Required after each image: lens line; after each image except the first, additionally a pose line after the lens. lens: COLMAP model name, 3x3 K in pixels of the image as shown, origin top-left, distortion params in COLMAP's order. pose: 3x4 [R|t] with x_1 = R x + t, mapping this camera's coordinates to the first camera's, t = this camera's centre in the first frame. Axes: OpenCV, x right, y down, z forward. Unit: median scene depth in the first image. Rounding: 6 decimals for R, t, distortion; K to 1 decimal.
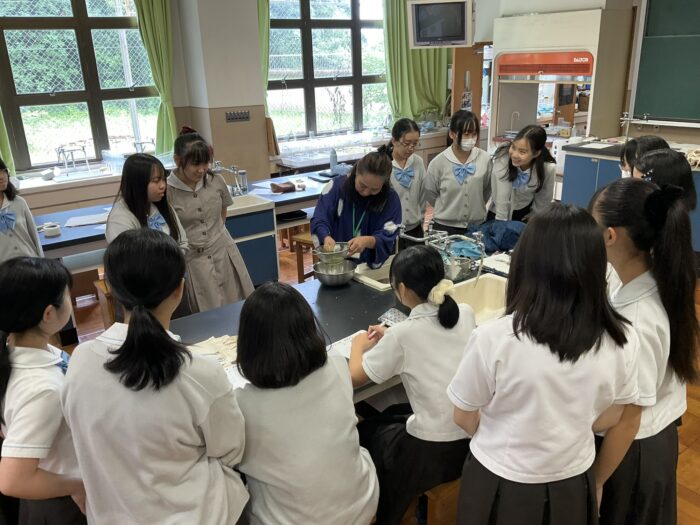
lens RADIAL K [[584.2, 0, 350.0], [0, 584.2, 262.5], [0, 0, 1]] dist [-0.004774, 0.003954]
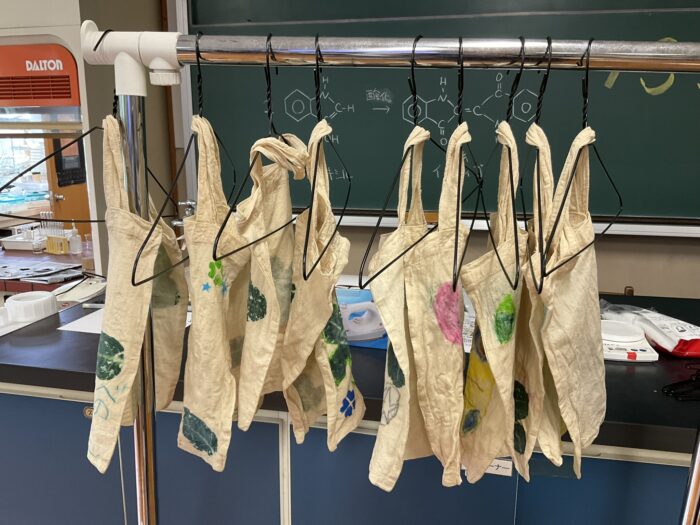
lens RADIAL K [[584.2, 0, 350.0], [0, 584.2, 262.5], [0, 0, 1]] dist [-0.004774, 0.003954]
pose [[0.747219, -0.108350, 0.655686, 0.268601], [0.193492, 0.979346, -0.058669, -0.156304], [-0.635787, 0.170708, 0.752751, 0.584743]]
